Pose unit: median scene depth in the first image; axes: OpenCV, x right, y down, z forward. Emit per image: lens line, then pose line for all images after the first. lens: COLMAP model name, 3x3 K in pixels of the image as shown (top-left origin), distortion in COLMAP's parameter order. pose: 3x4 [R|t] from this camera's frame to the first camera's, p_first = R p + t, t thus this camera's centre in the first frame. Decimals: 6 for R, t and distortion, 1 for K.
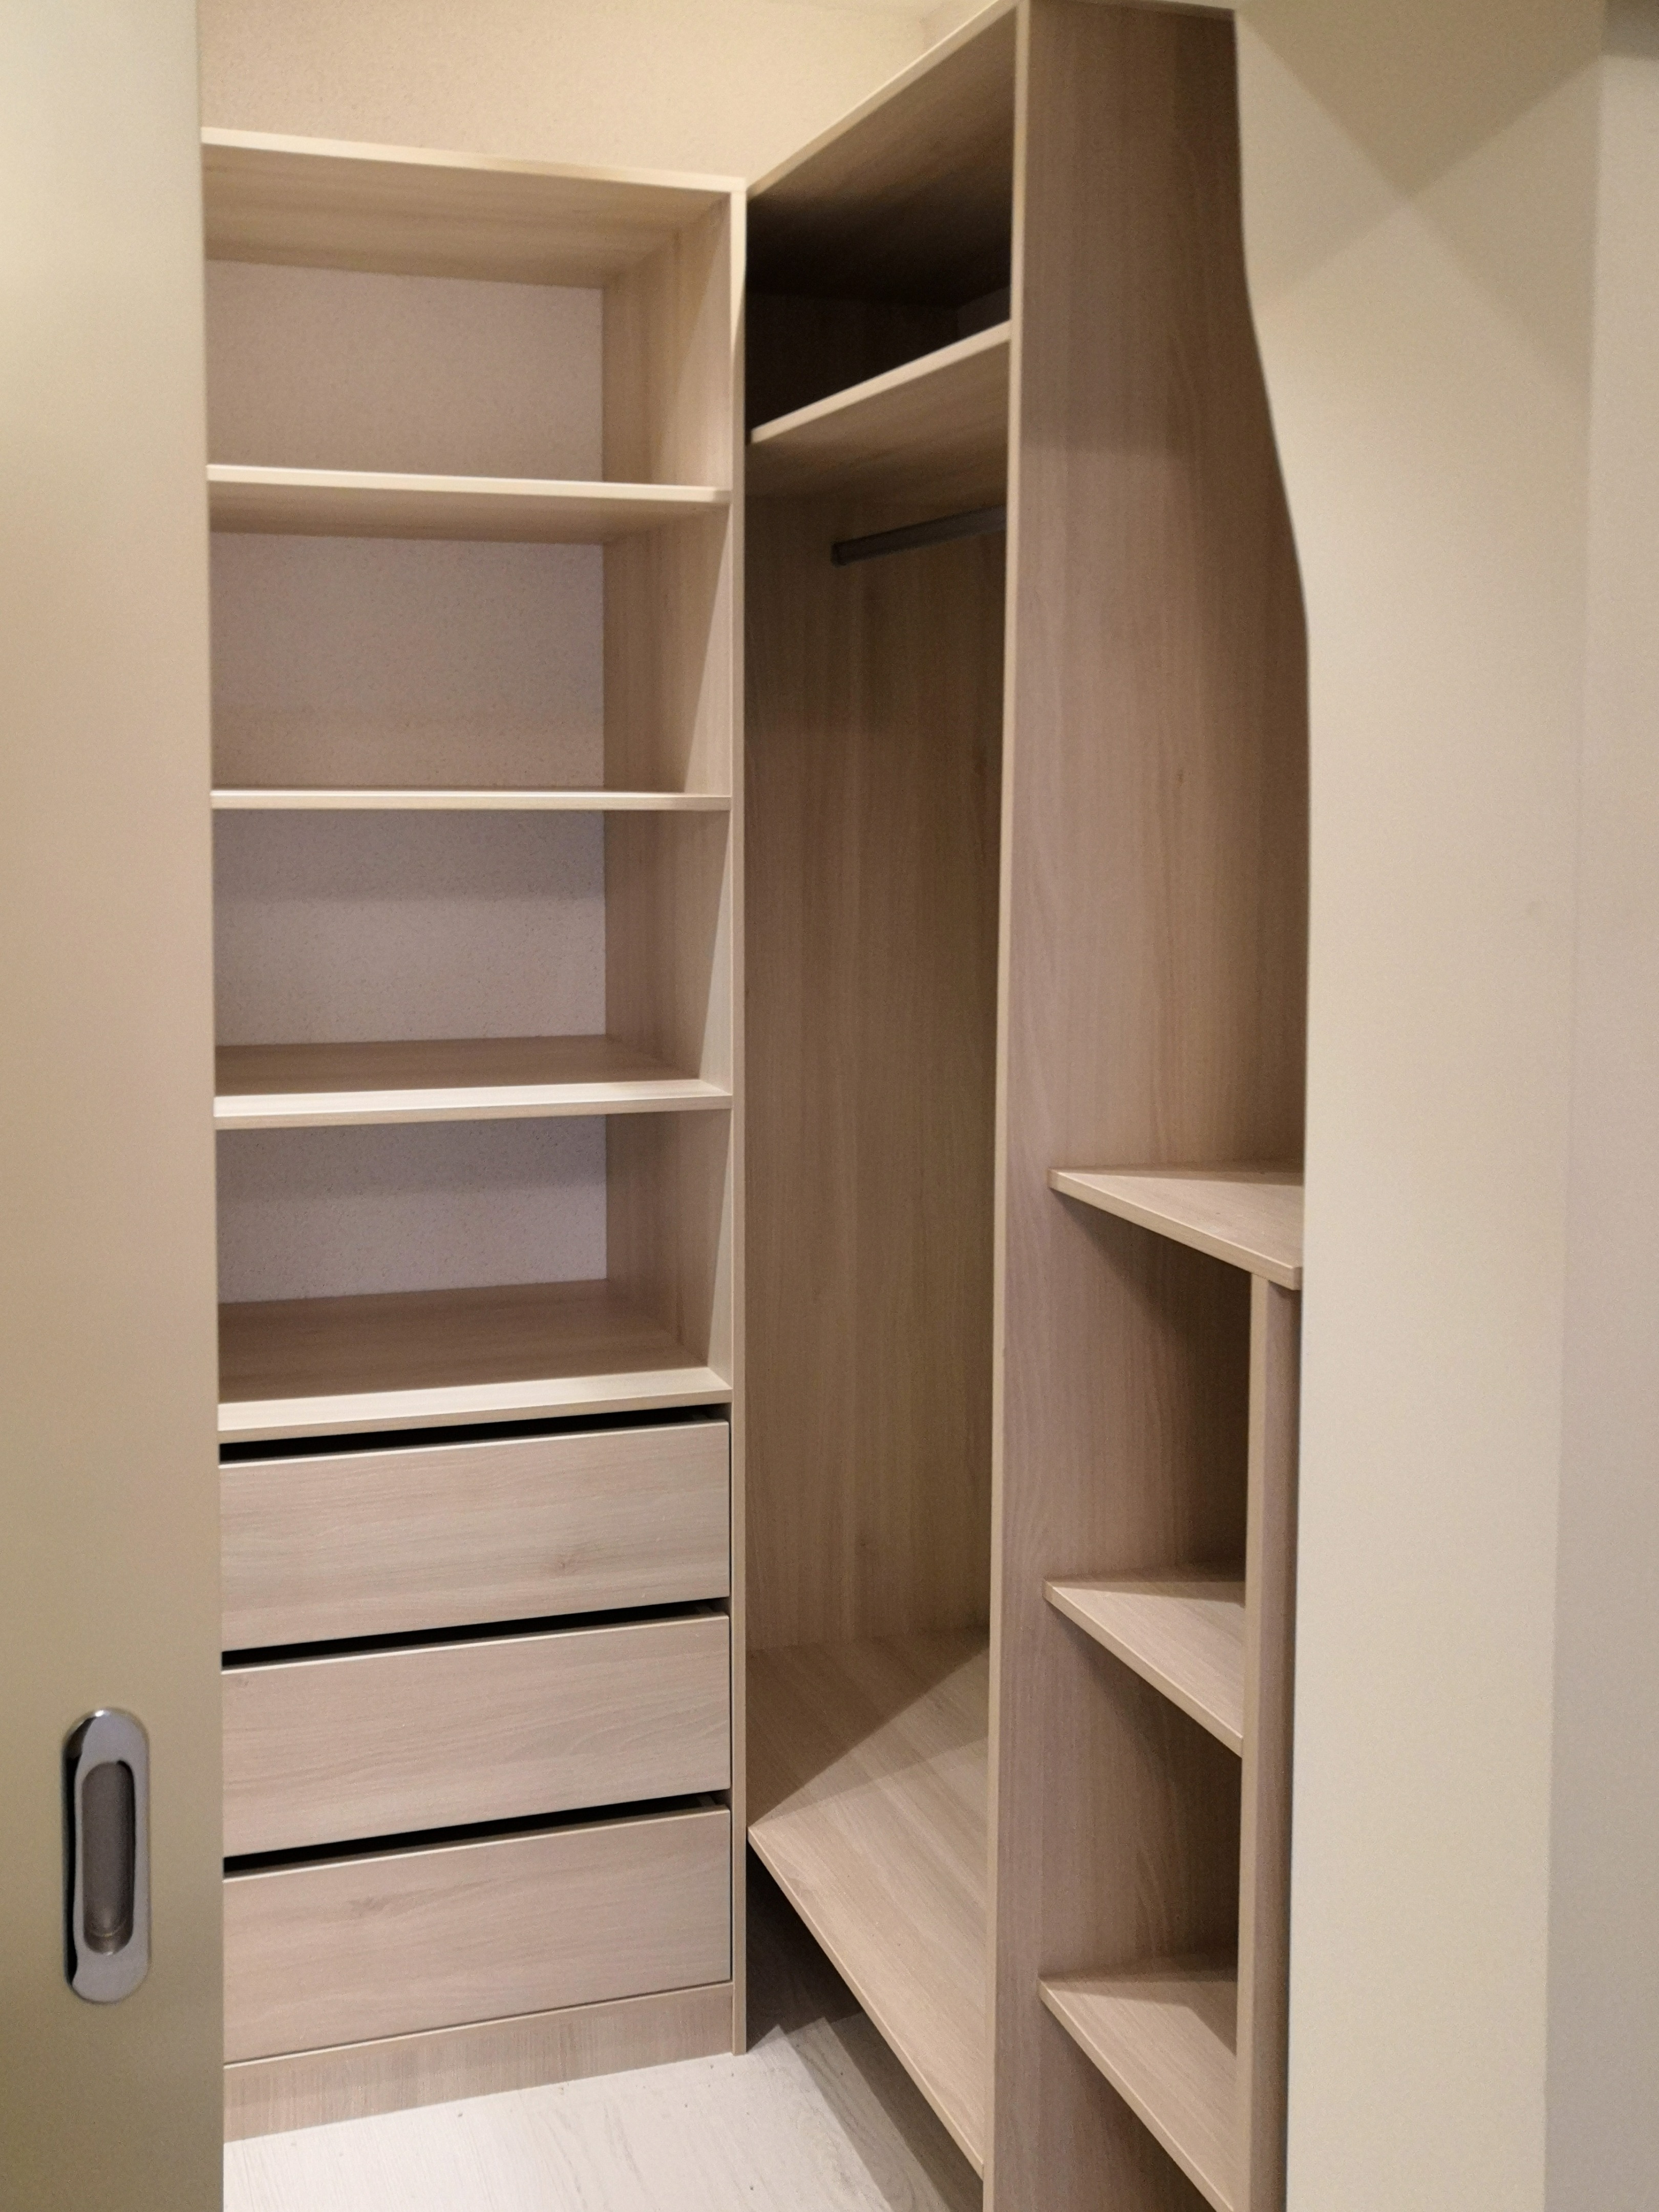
lens RADIAL K [[2655.7, 0, 828.0], [0, 2655.7, 1029.3], [0, 0, 1]] dist [-0.016202, 0.144334]
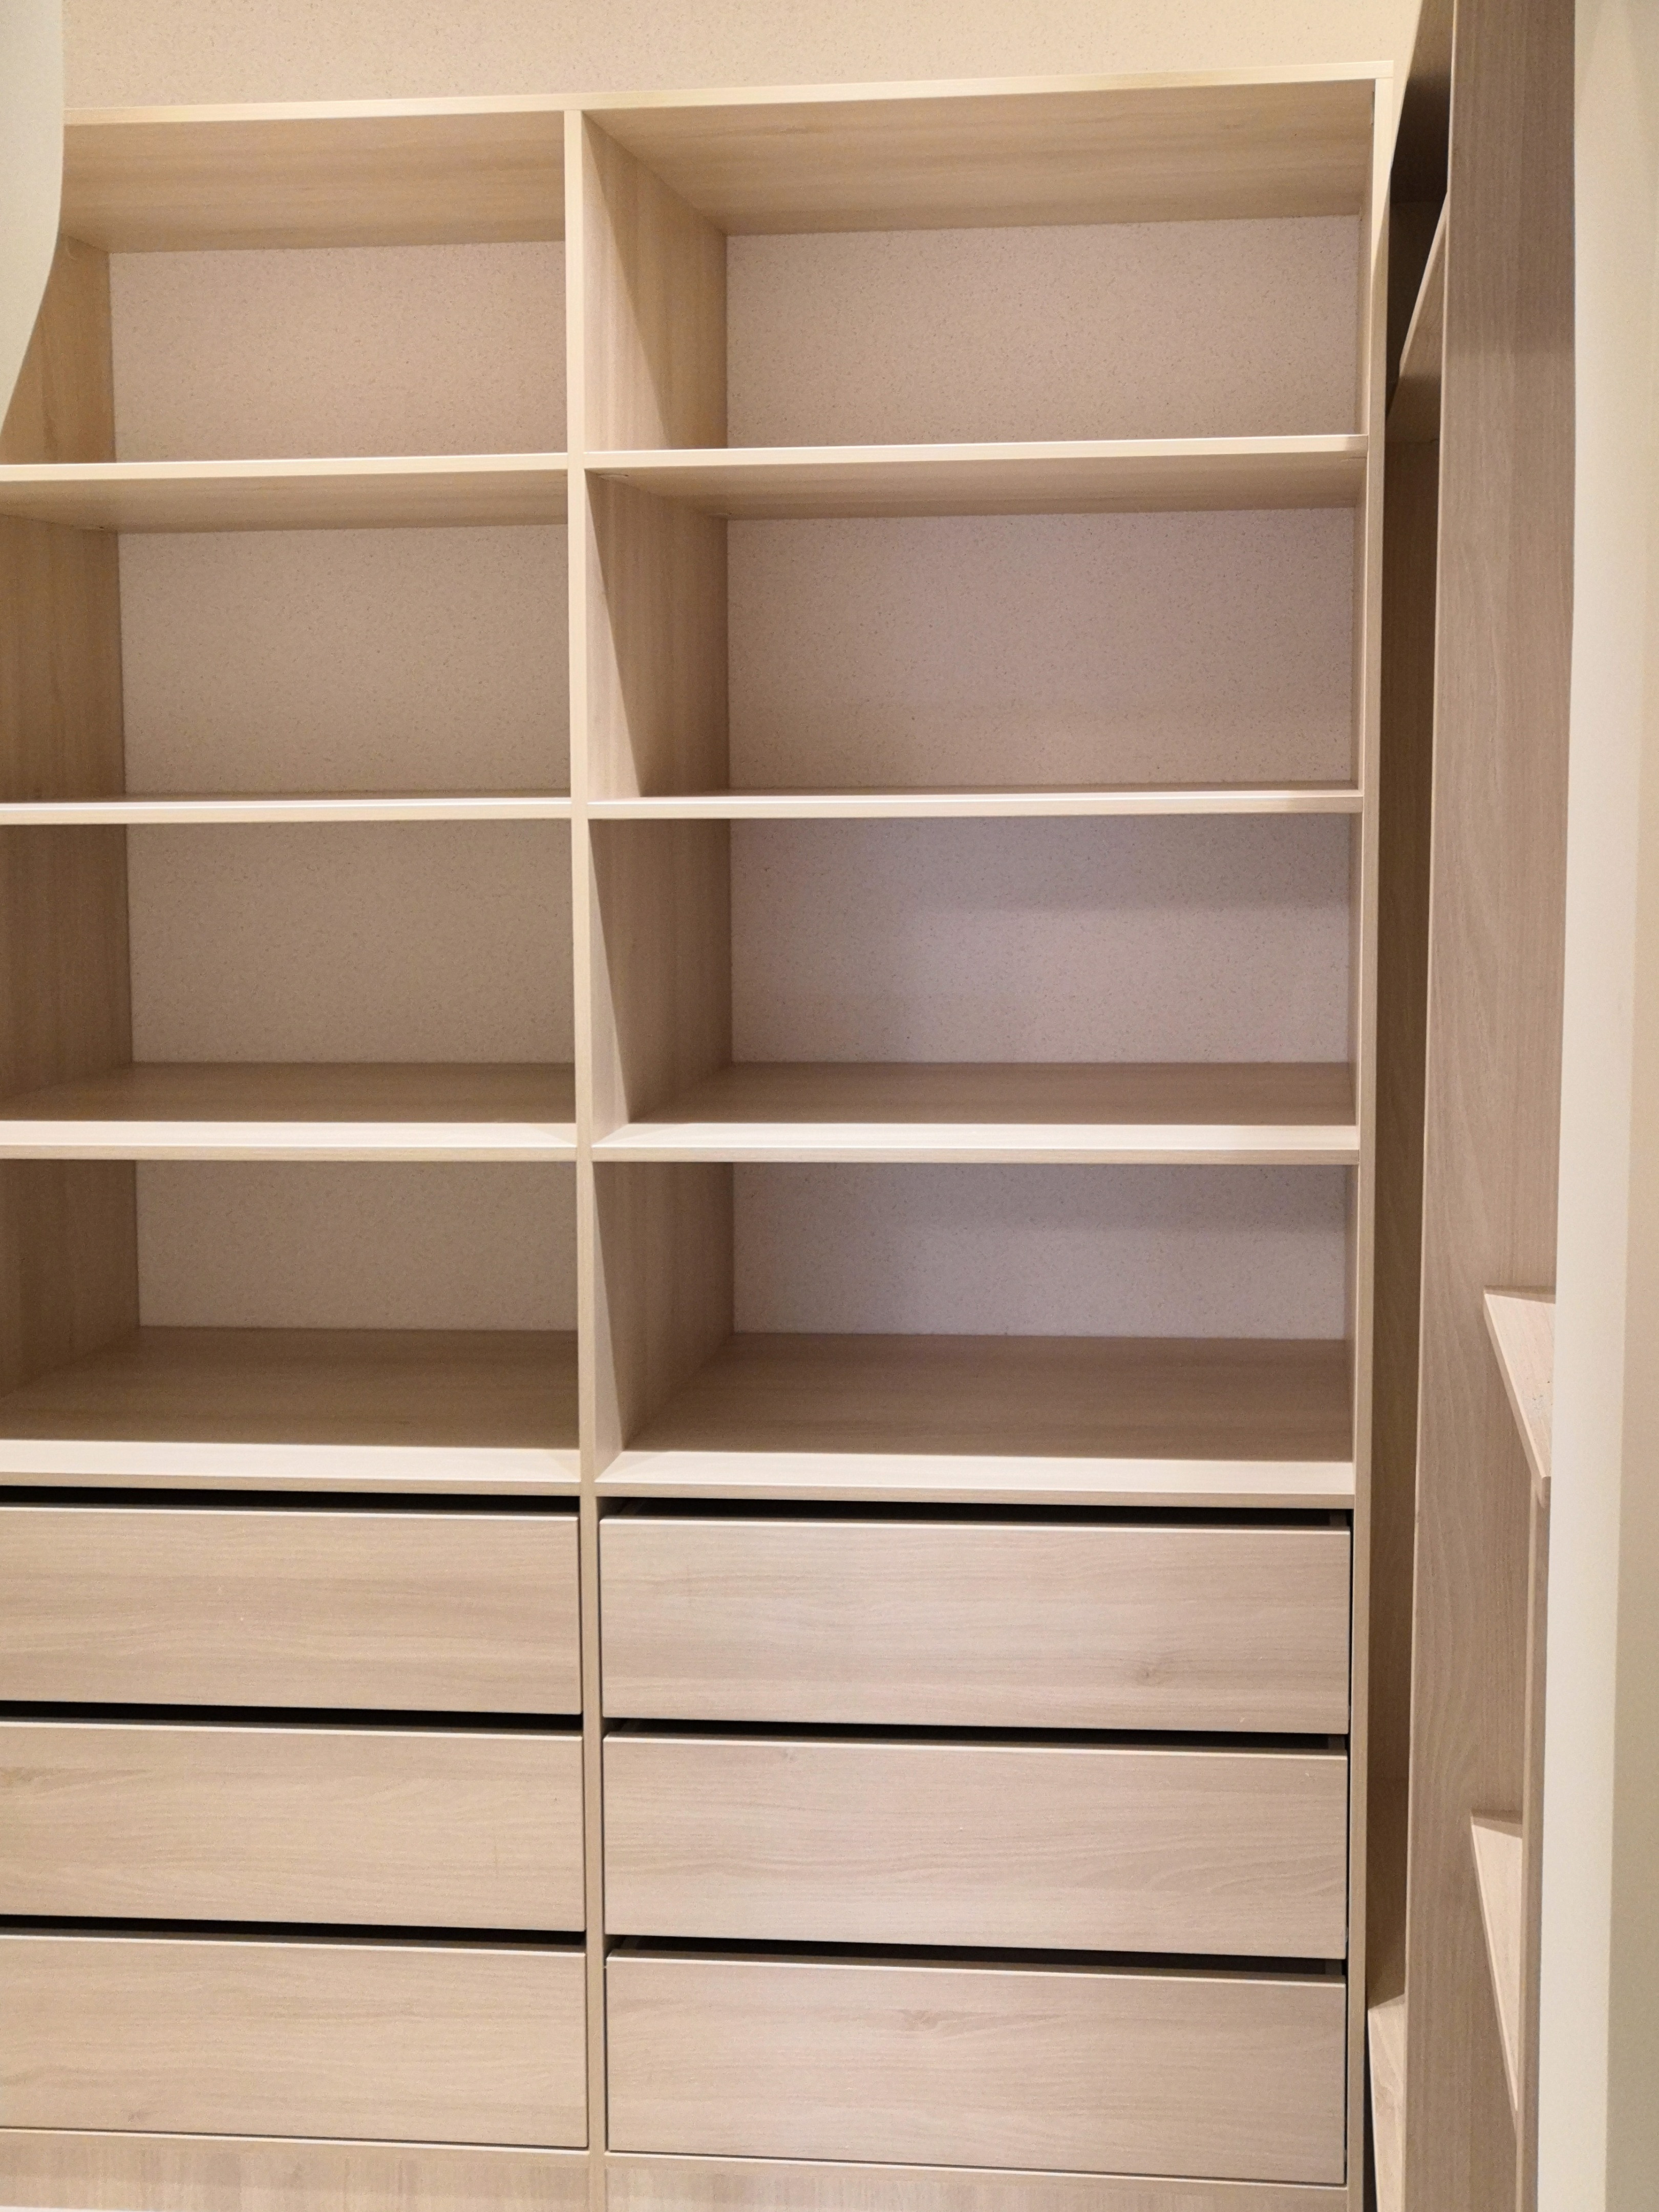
lens RADIAL K [[2655.7, 0, 828.0], [0, 2655.7, 1029.3], [0, 0, 1]] dist [-0.016202, 0.144334]
pose [[0.891323, 0.026083, -0.452618, 0.197208], [-0.021364, 0.999651, 0.015537, -0.023124], [0.452865, -0.004179, 0.891569, 0.166761]]
